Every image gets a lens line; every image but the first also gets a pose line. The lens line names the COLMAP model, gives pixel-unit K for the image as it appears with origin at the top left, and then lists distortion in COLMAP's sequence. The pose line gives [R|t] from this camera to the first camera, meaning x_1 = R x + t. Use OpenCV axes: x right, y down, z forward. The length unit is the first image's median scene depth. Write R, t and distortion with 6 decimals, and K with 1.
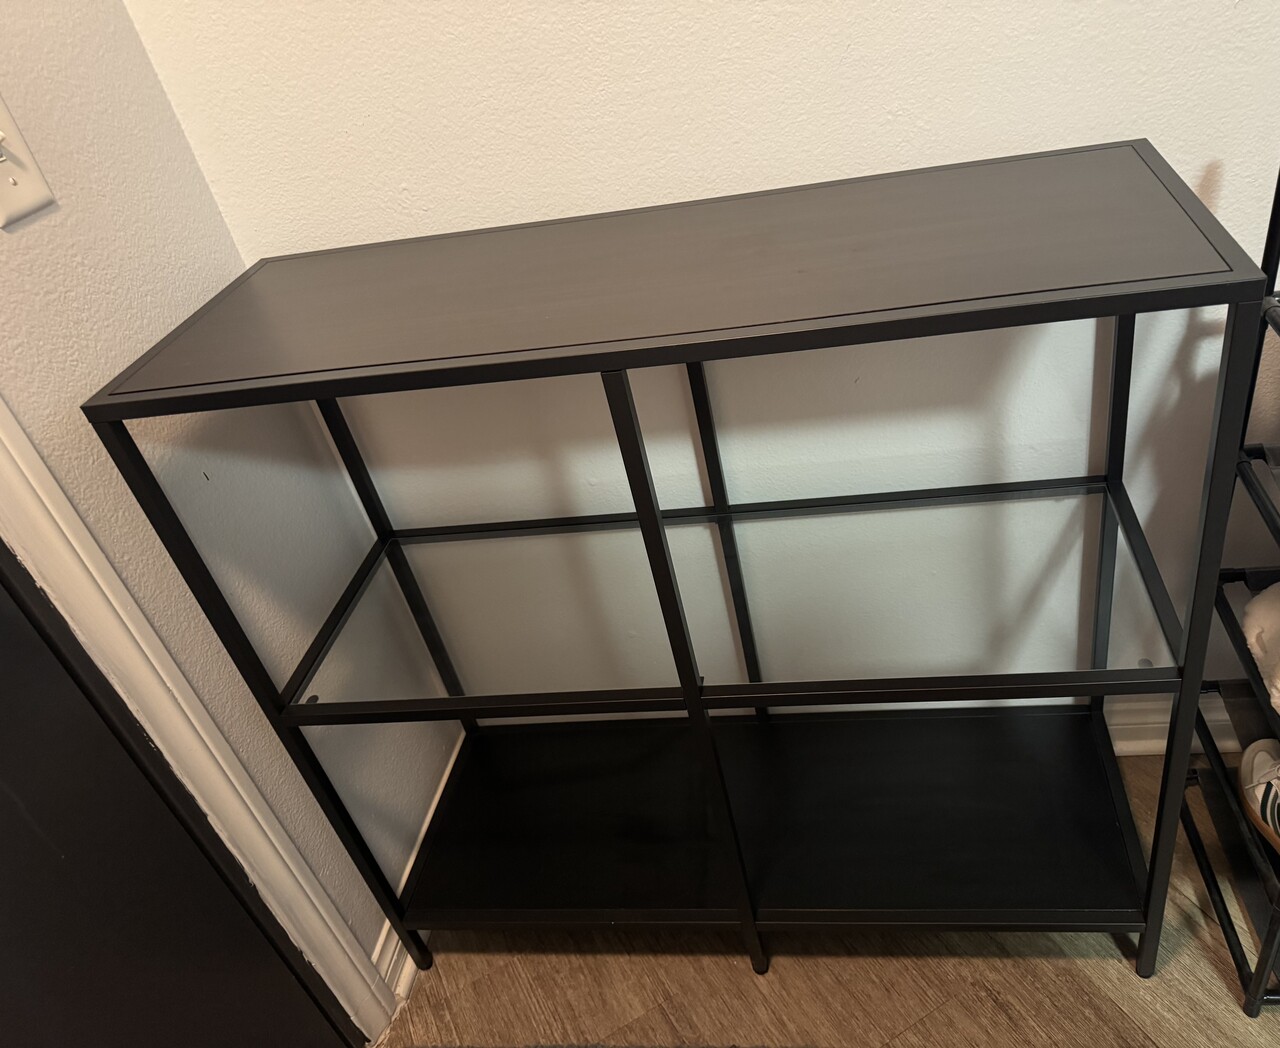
lens RADIAL K [[986.1, 0, 724.2], [0, 986.1, 523.2], [0, 0, 1]] dist [-0.000769, -0.008362]
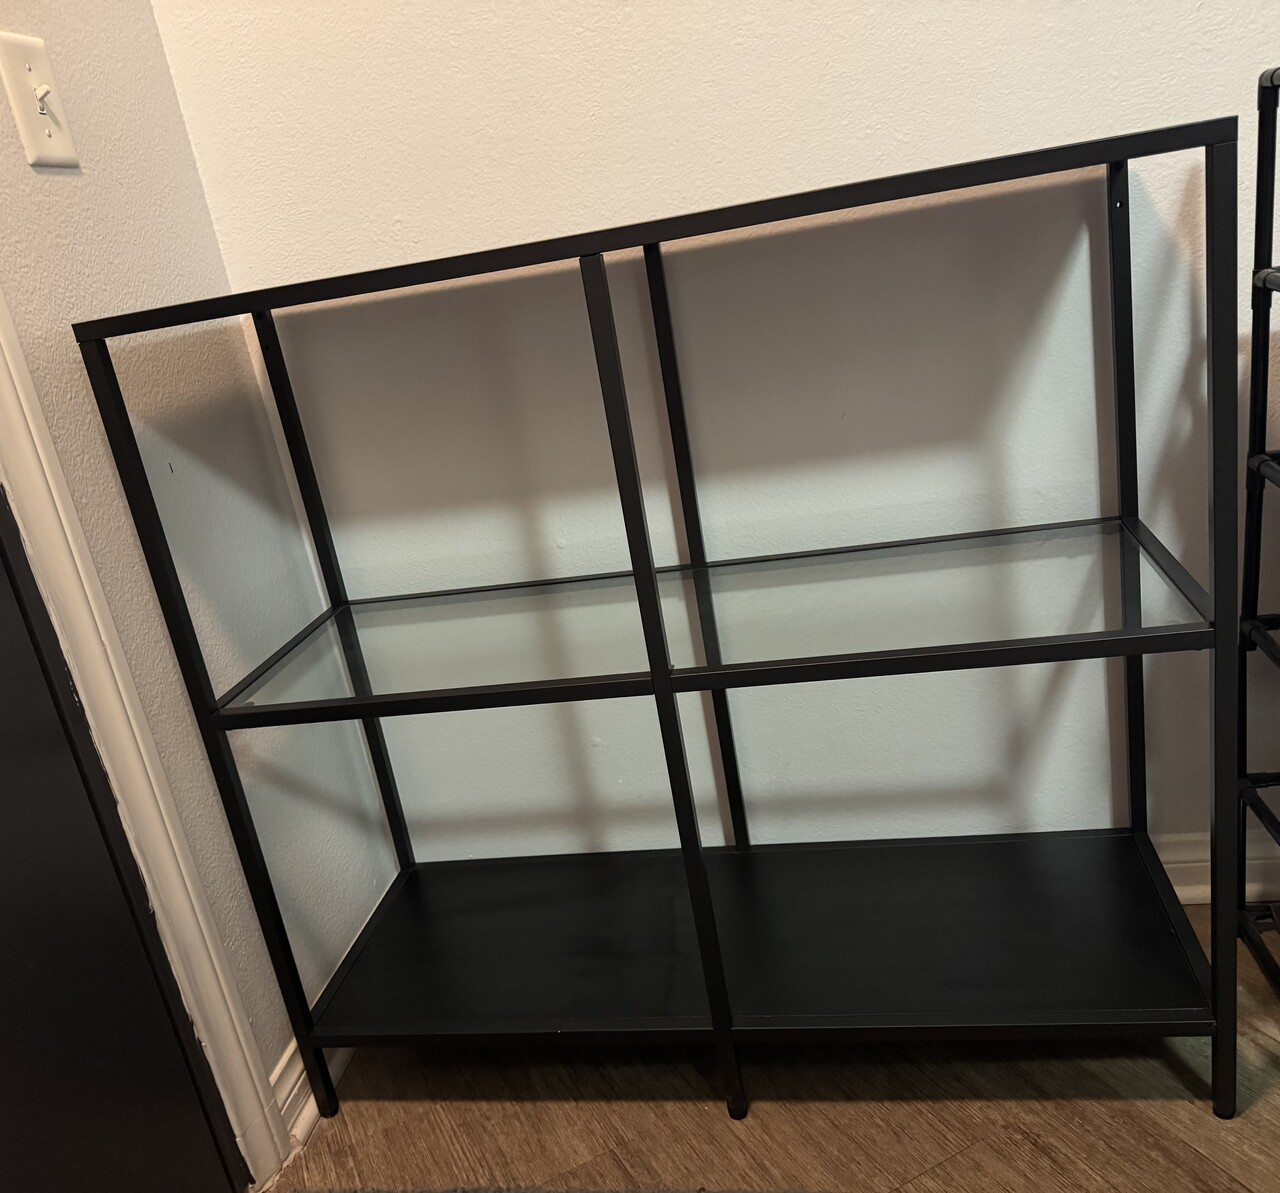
lens RADIAL K [[1120.9, 0, 640.0], [0, 1120.9, 596.5], [0, 0, 1]] dist [-0.002932, -0.004434]
pose [[0.997808, 0.015927, -0.064224, 0.010128], [-0.033117, 0.960492, -0.276330, 0.324277], [0.057286, 0.277851, 0.958915, -0.002231]]
